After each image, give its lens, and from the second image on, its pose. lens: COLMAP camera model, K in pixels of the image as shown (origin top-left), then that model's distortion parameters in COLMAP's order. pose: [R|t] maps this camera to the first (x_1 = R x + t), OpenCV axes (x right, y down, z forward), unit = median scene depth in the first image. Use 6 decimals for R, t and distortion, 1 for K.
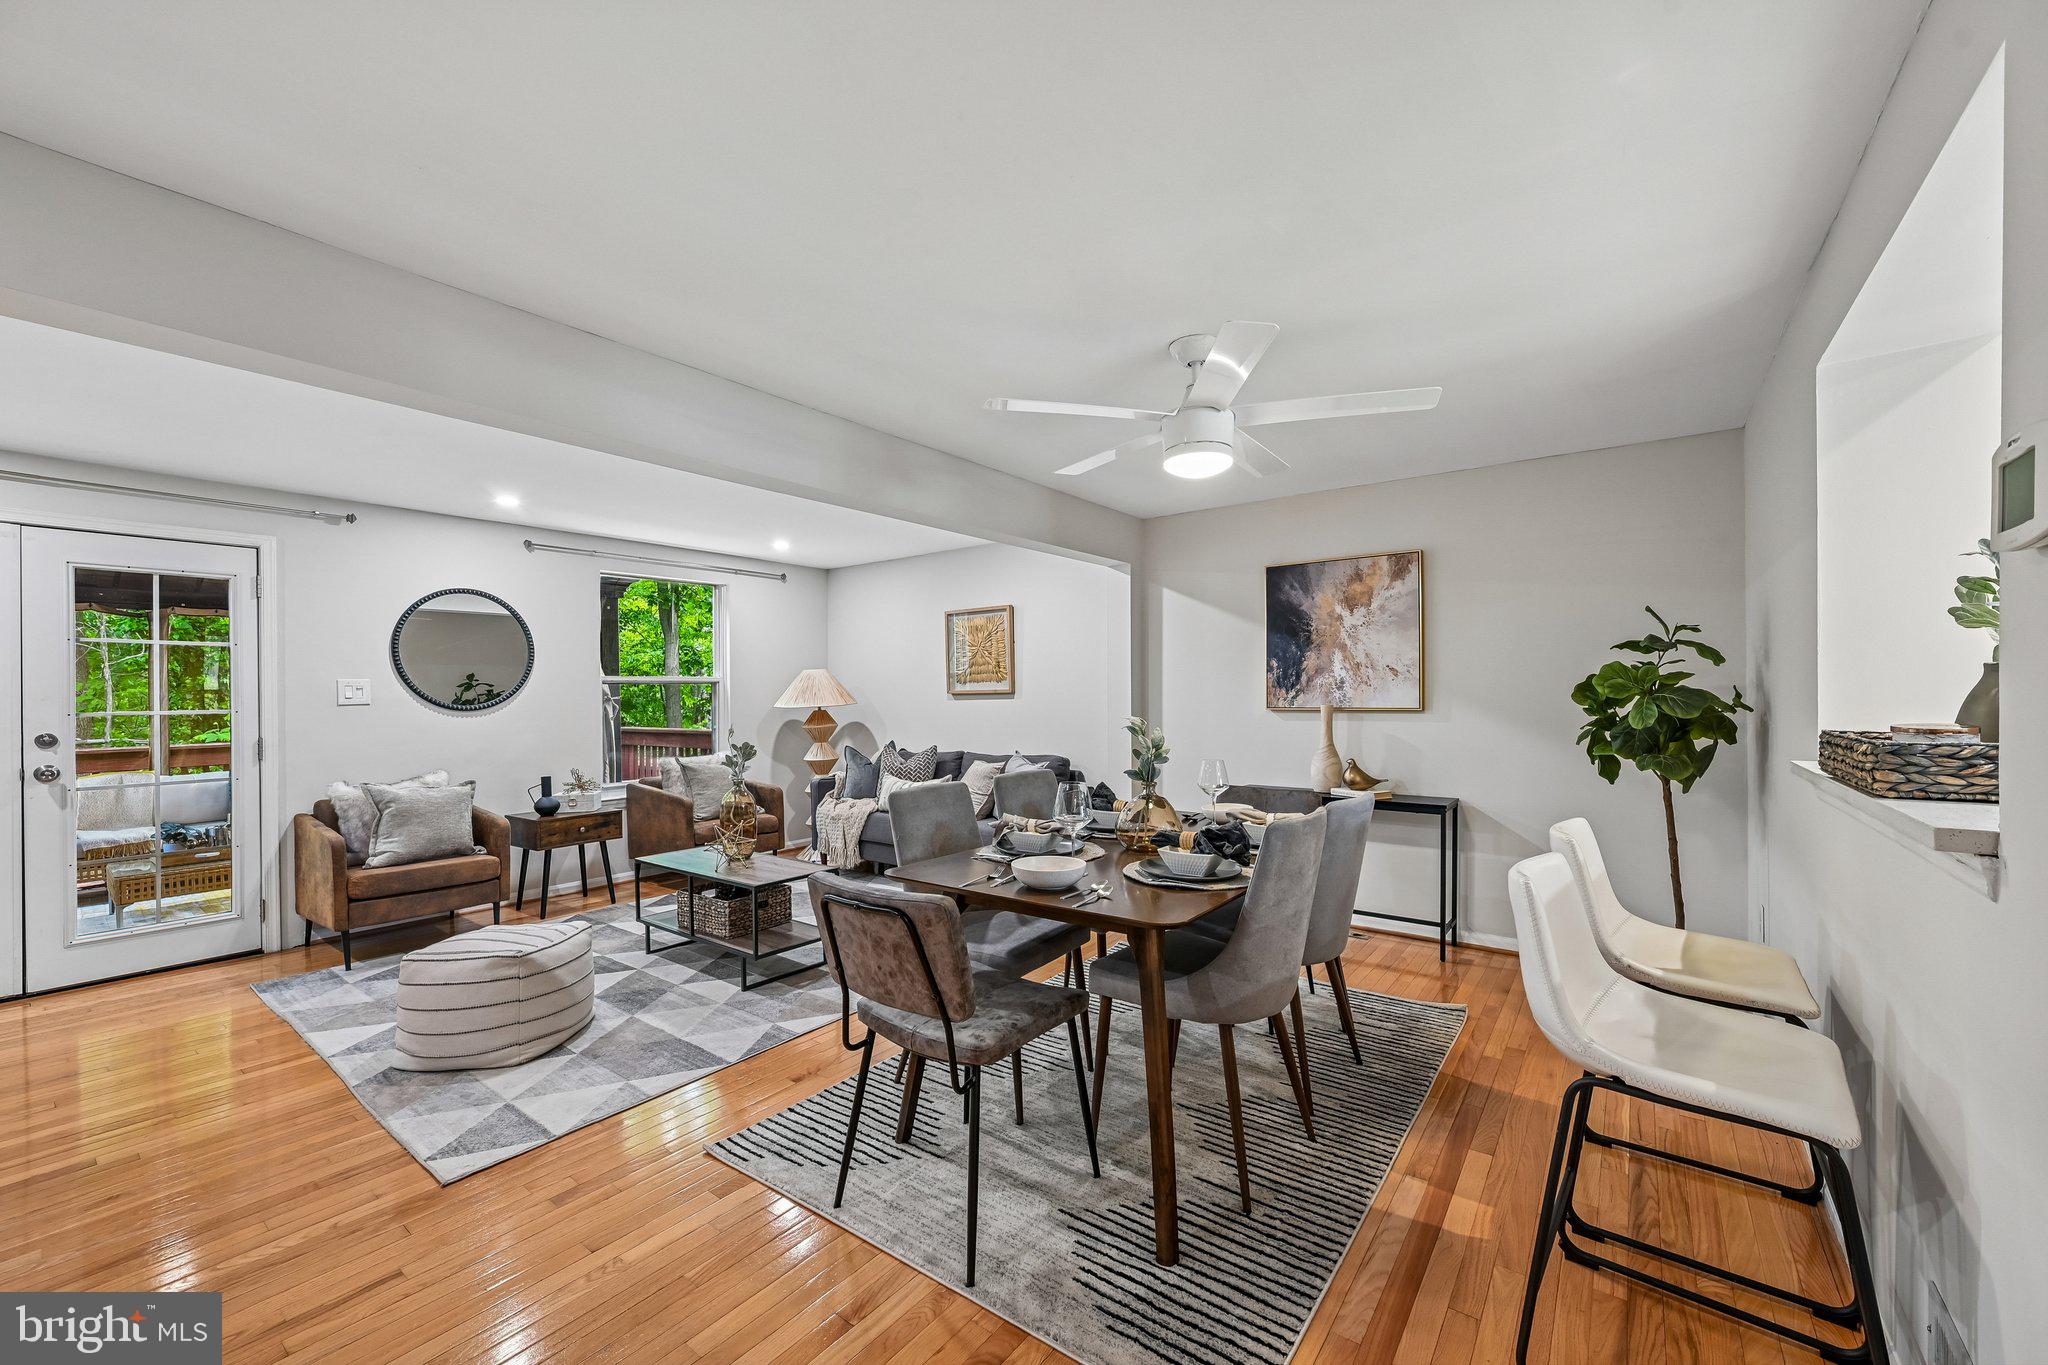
lens RADIAL K [[804.8, 0, 1035.5], [0, 804.8, 689.3], [0, 0, 1]] dist [-0.001266, 0.000243]
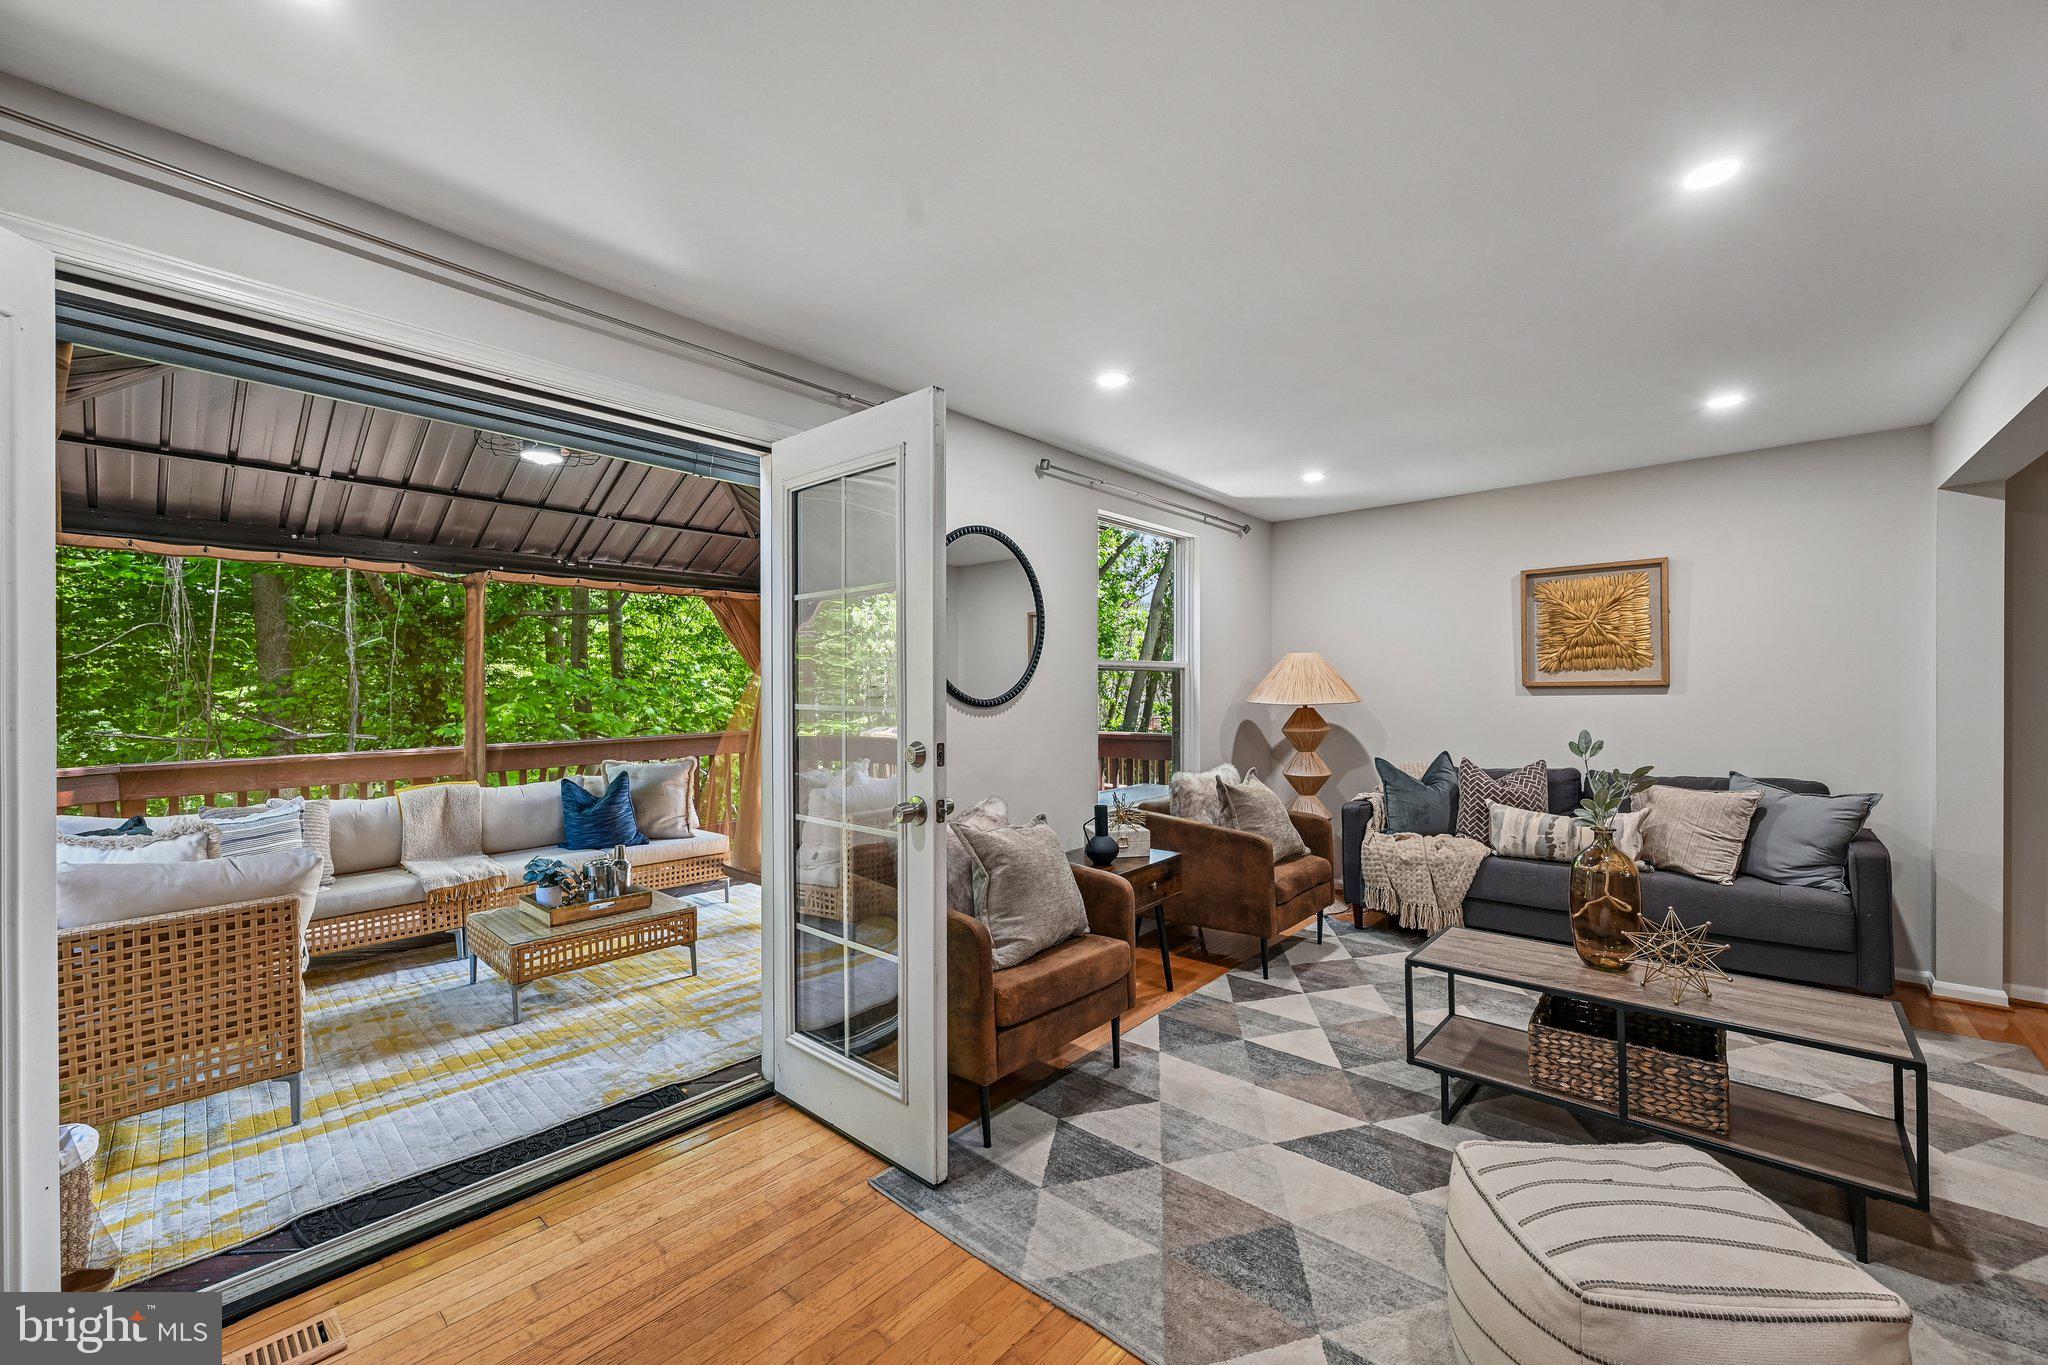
lens RADIAL K [[804.8, 0, 1032.6], [0, 804.8, 691.2], [0, 0, 1]] dist [-0.001266, 0.000243]
pose [[0.996871, 0.003291, -0.078978, -0.664751], [-0.002764, 0.999973, 0.006781, 0.008208], [0.078998, -0.006542, 0.996853, 0.352873]]
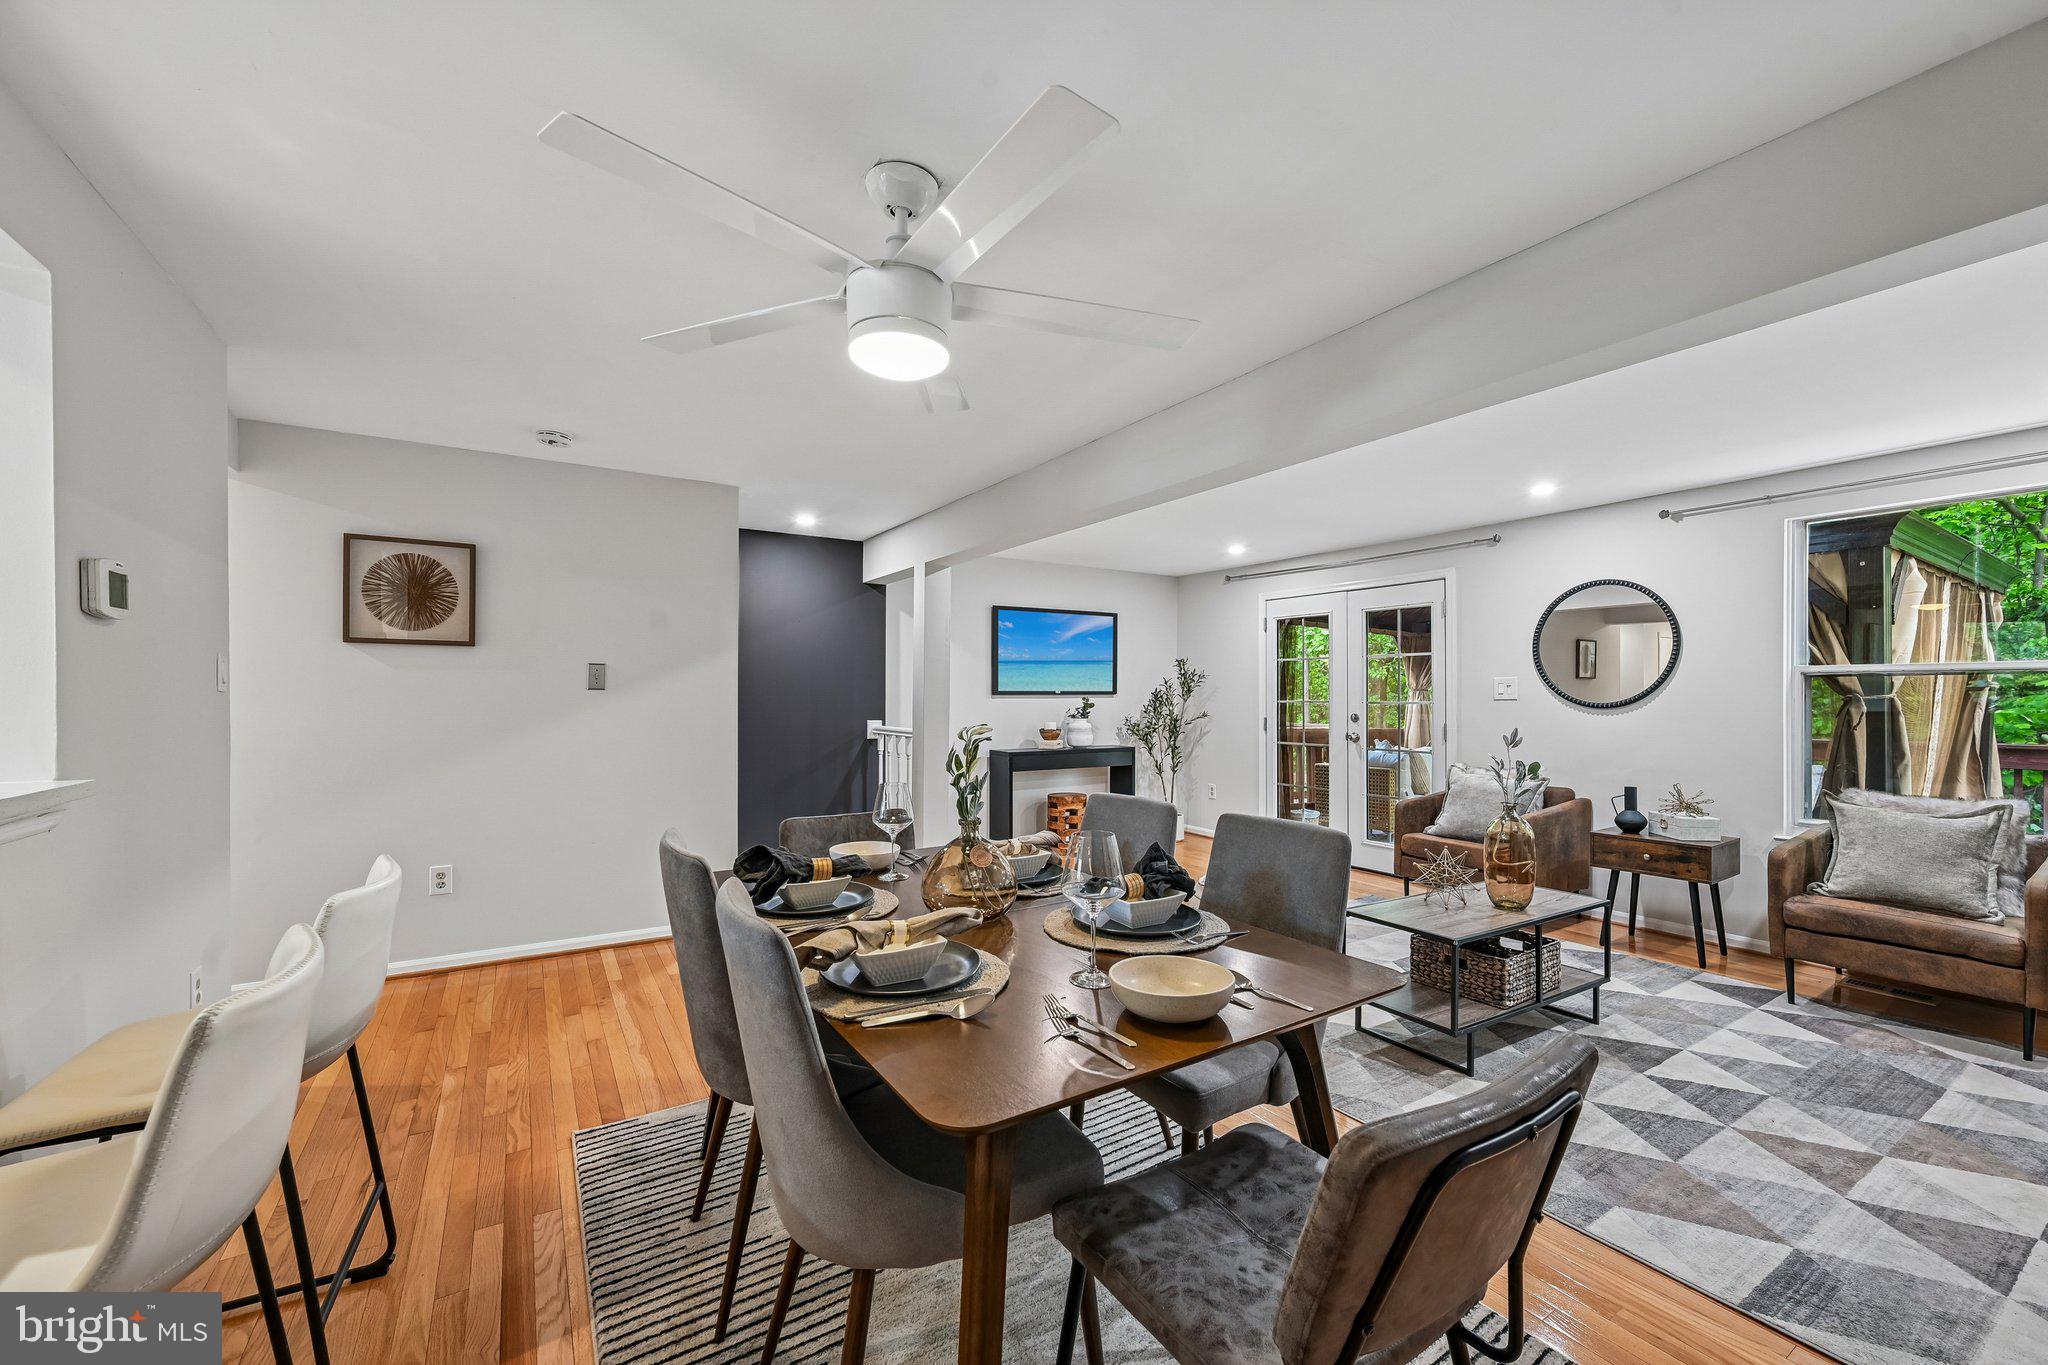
lens RADIAL K [[804.8, 0, 1028.2], [0, 804.8, 682.8], [0, 0, 1]] dist [-0.001266, 0.000243]
pose [[-0.366533, -0.005862, -0.930387, 0.462568], [0.009045, 0.999910, -0.009864, 0.000211], [0.930361, -0.012030, -0.366447, 0.780026]]
